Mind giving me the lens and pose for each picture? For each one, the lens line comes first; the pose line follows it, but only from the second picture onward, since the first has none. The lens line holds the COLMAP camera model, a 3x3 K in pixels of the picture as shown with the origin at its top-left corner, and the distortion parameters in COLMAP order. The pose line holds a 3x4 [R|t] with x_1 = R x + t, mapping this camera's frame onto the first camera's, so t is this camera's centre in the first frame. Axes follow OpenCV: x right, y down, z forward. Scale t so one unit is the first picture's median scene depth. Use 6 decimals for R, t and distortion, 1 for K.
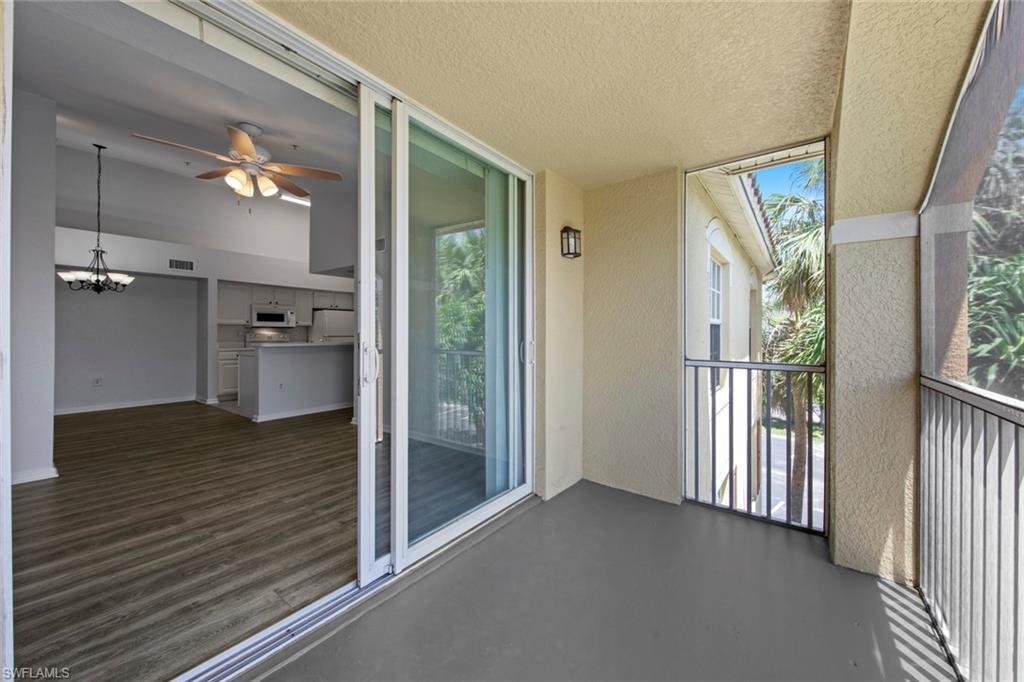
lens RADIAL K [[383.3, 0, 511.1], [0, 383.3, 334.6], [0, 0, 1]] dist [0.003272, -0.001396]
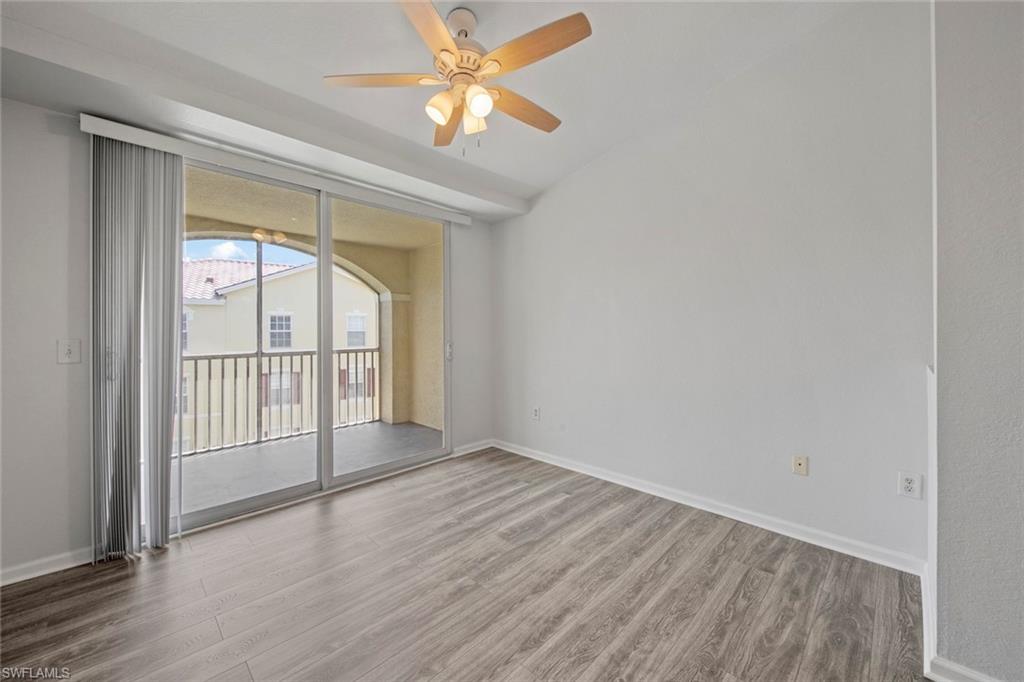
lens RADIAL K [[383.3, 0, 516.8], [0, 383.3, 335.6], [0, 0, 1]] dist [0.003272, -0.001396]
pose [[-0.990798, -0.001725, 0.135339, -0.966392], [-0.000036, 0.999922, 0.012480, -0.025158], [-0.135350, 0.012361, -0.990721, 1.830588]]
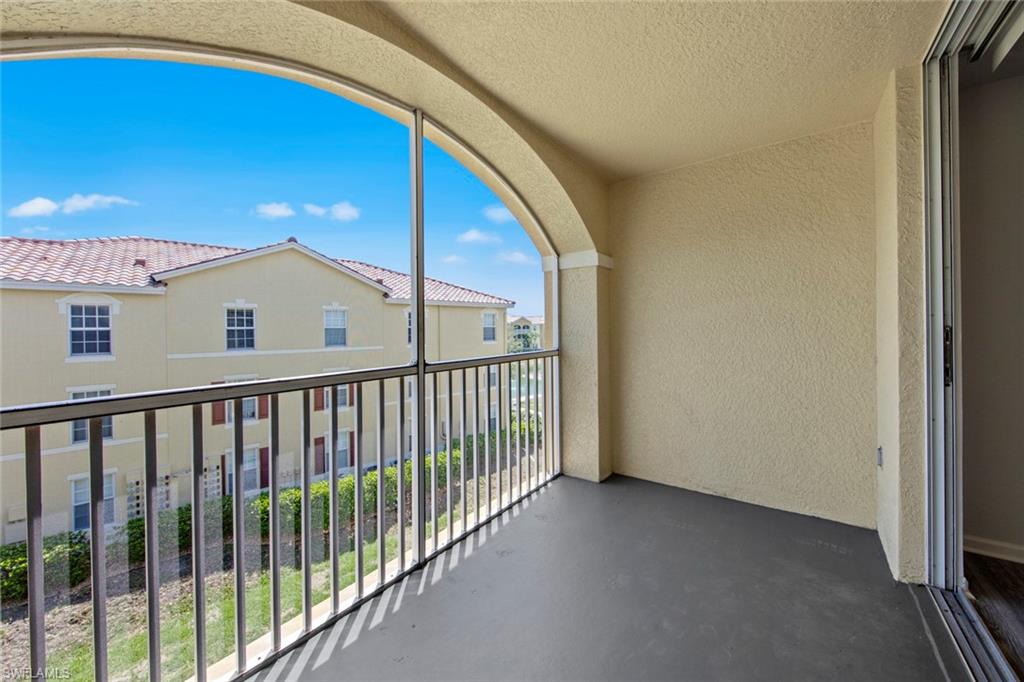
lens RADIAL K [[383.3, 0, 513.4], [0, 383.3, 330.1], [0, 0, 1]] dist [0.003272, -0.001396]
pose [[-0.999956, 0.008678, 0.003419, 0.239002], [0.008702, 0.999938, 0.006927, 0.000648], [-0.003359, 0.006957, -0.999970, 1.041710]]
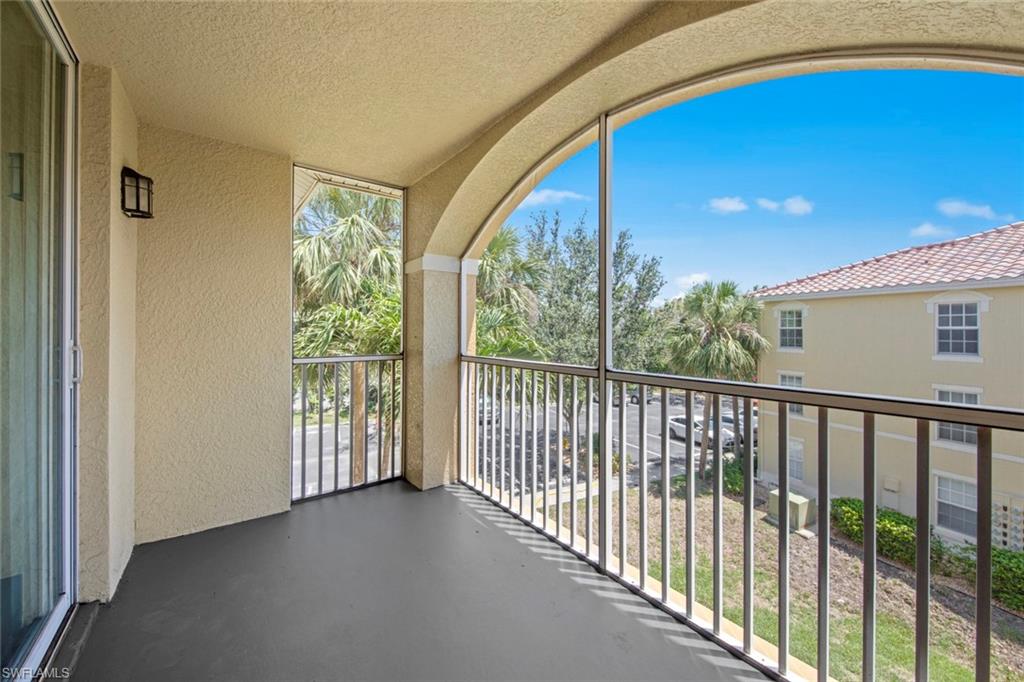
lens RADIAL K [[383.3, 0, 516.3], [0, 383.3, 328.8], [0, 0, 1]] dist [0.003272, -0.001396]
pose [[0.271334, 0.001688, 0.962484, -0.364555], [0.000209, 0.999998, -0.001813, -0.006631], [-0.962485, 0.000693, 0.271333, 0.216849]]
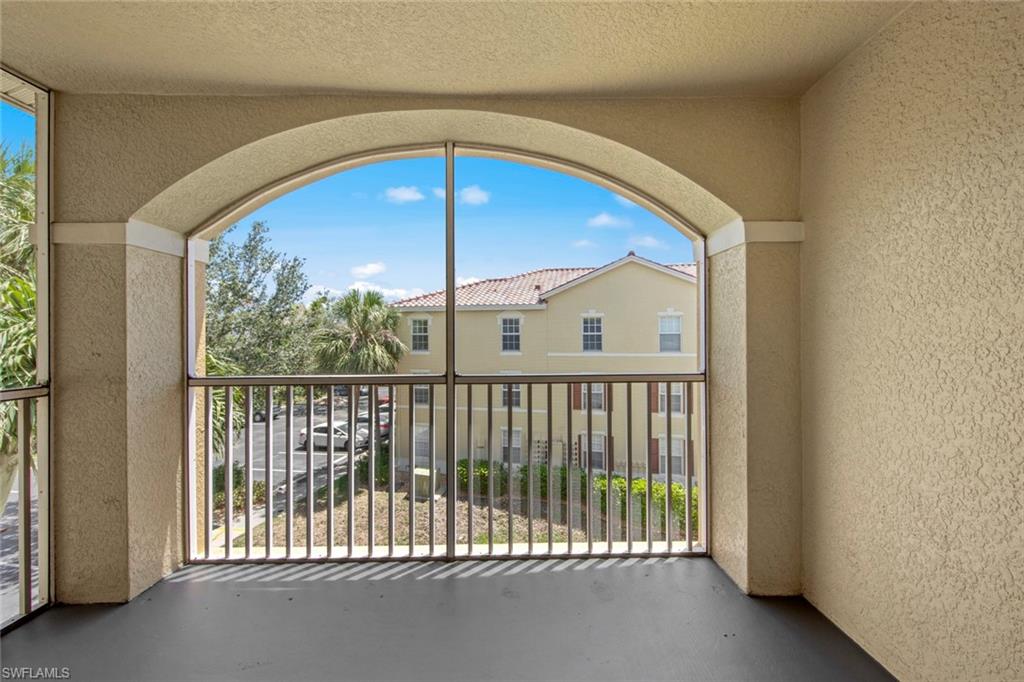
lens RADIAL K [[383.3, 0, 514.8], [0, 383.3, 335.0], [0, 0, 1]] dist [0.003272, -0.001396]
pose [[-0.601796, 0.002163, 0.798647, -0.333618], [0.005512, 0.999984, 0.001445, -0.015773], [-0.798631, 0.005272, -0.601798, 0.656188]]
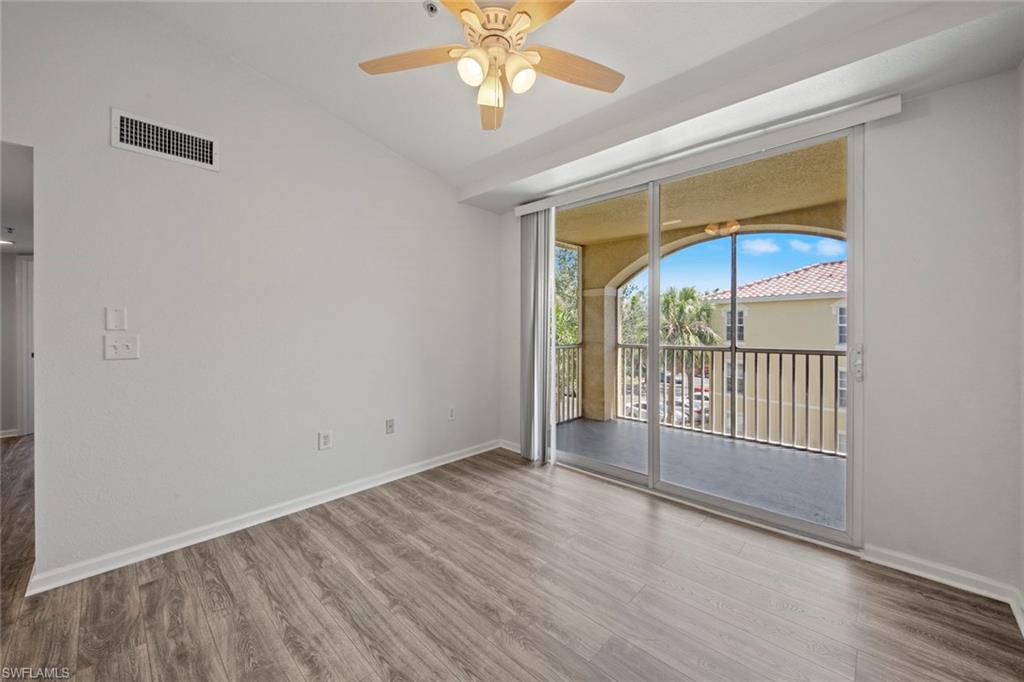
lens RADIAL K [[383.3, 0, 516.0], [0, 383.3, 334.6], [0, 0, 1]] dist [0.003272, -0.001396]
pose [[0.124023, -0.020834, 0.992061, -1.400285], [0.006420, 0.999775, 0.020194, -0.024585], [-0.992259, 0.003865, 0.124129, 1.015945]]
